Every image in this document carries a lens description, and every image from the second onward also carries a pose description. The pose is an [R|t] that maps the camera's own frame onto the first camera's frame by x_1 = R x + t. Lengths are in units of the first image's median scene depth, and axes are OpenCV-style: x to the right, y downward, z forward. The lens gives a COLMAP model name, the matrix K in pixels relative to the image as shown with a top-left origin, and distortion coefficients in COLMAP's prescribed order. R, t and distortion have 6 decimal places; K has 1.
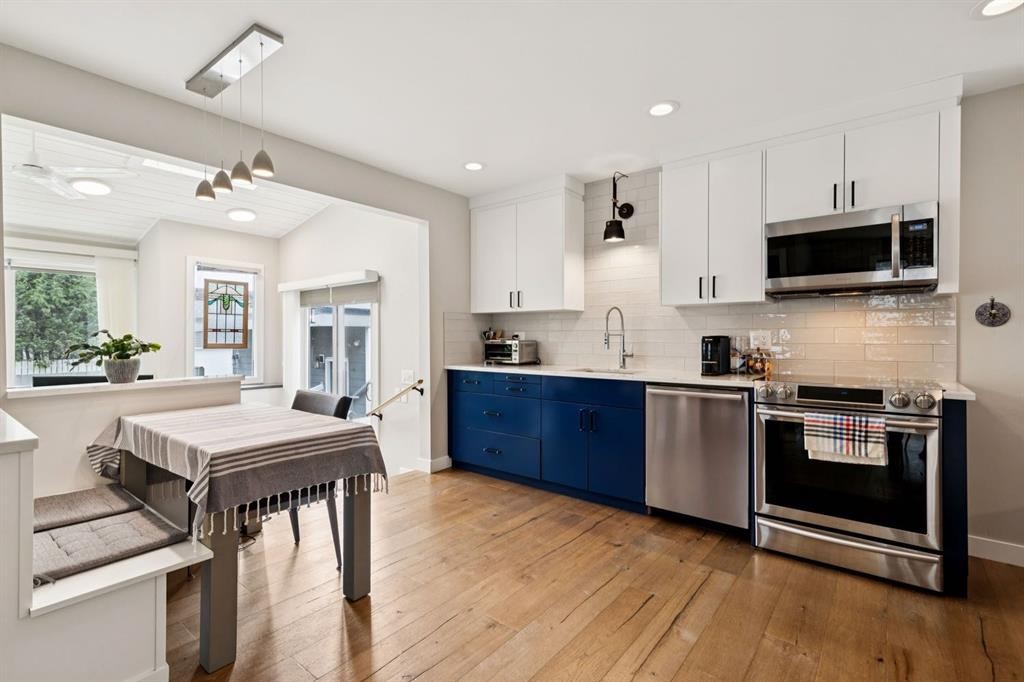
lens RADIAL K [[478.5, 0, 512.0], [0, 478.5, 341.0], [0, 0, 1]] dist [0.013883, 0.000045]
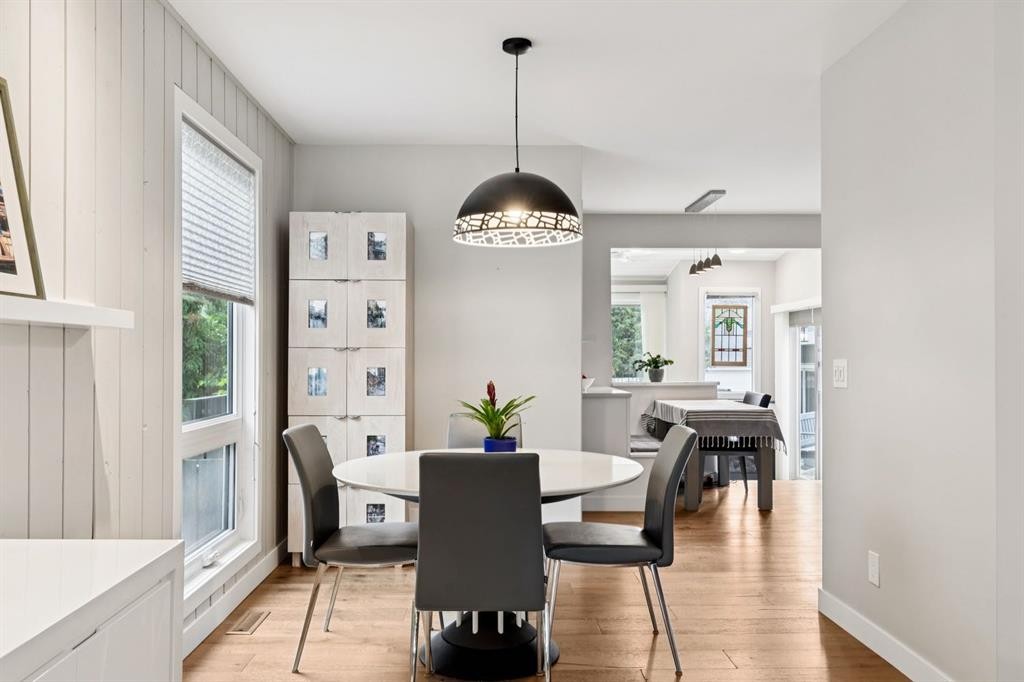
lens RADIAL K [[751.1, 0, 512.0], [0, 751.1, 341.0], [0, 0, 1]] dist [0.003467, 0.000023]
pose [[0.643669, -0.014302, -0.765170, 0.579612], [-0.005725, 0.999707, -0.023501, 0.002195], [0.765282, 0.019507, 0.643399, -0.709894]]
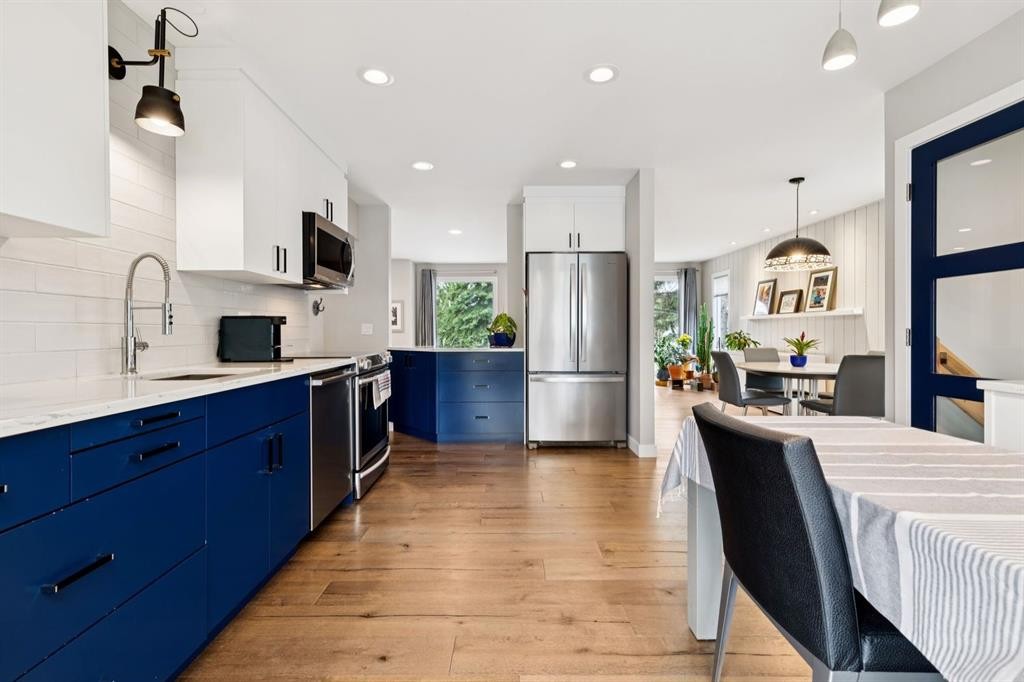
lens RADIAL K [[464.6, 0, 510.8], [0, 464.6, 337.7], [0, 0, 1]] dist [0.001570, -0.000257]
pose [[-0.621116, -0.008796, 0.783669, -0.491176], [0.011276, 0.999733, 0.020159, 0.015541], [-0.783638, 0.021358, -0.620851, 1.160975]]
